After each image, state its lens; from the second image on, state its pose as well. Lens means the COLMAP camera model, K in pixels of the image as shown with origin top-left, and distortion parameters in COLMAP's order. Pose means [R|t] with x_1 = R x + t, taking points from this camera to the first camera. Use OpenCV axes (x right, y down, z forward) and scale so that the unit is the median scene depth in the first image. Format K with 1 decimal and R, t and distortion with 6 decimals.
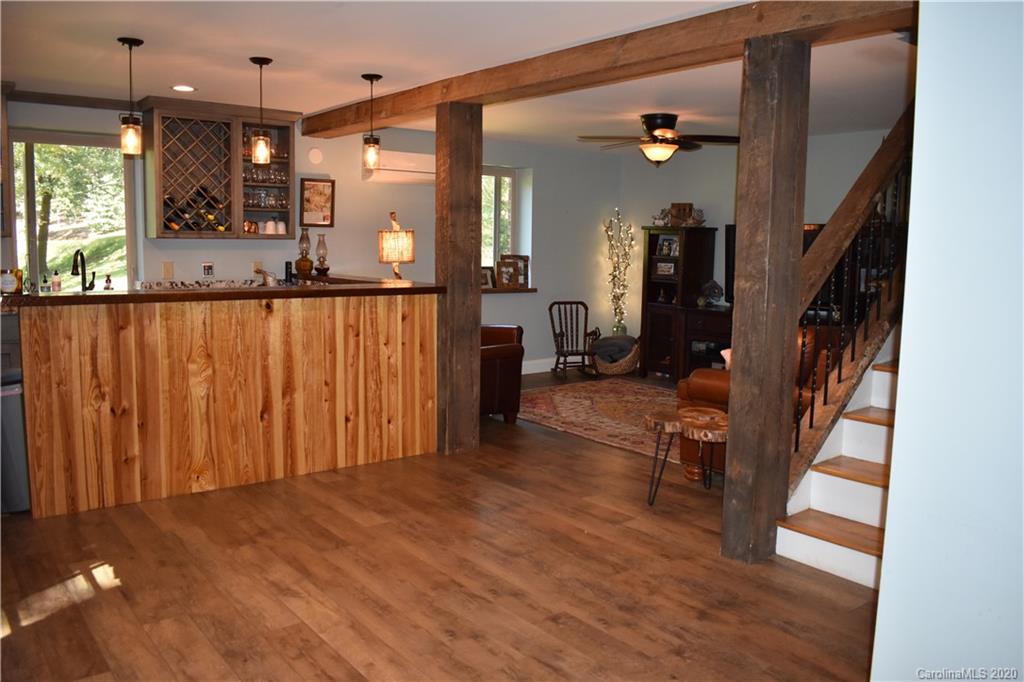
lens RADIAL K [[811.8, 0, 510.8], [0, 811.8, 333.6], [0, 0, 1]] dist [-0.083502, -0.002779]
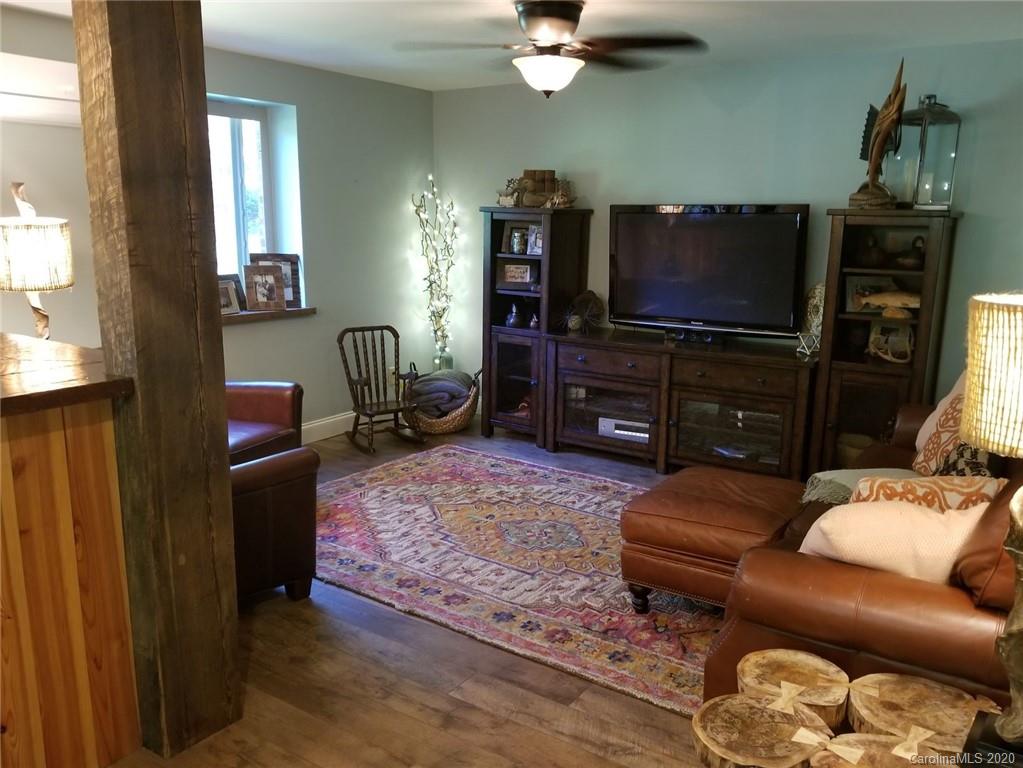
lens RADIAL K [[832.6, 0, 519.8], [0, 832.6, 398.5], [0, 0, 1]] dist [0.051293, -0.031290]
pose [[0.953660, -0.068417, 0.293004, -0.011572], [0.035157, 0.992472, 0.117318, -0.058392], [-0.298825, -0.101580, 0.948886, 0.347535]]
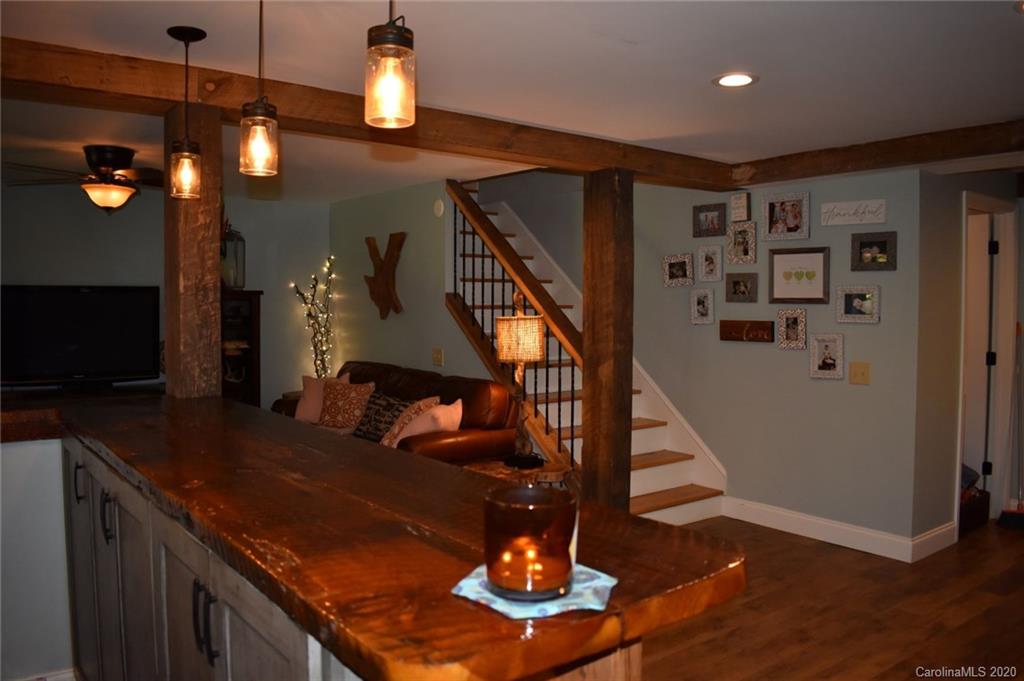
lens RADIAL K [[817.0, 0, 515.1], [0, 817.0, 345.6], [0, 0, 1]] dist [-0.068439, -0.009094]
pose [[-0.005939, -0.068031, 0.997666, -0.449949], [0.105119, 0.992113, 0.068278, -0.074379], [-0.994442, 0.105279, 0.001259, 0.489869]]
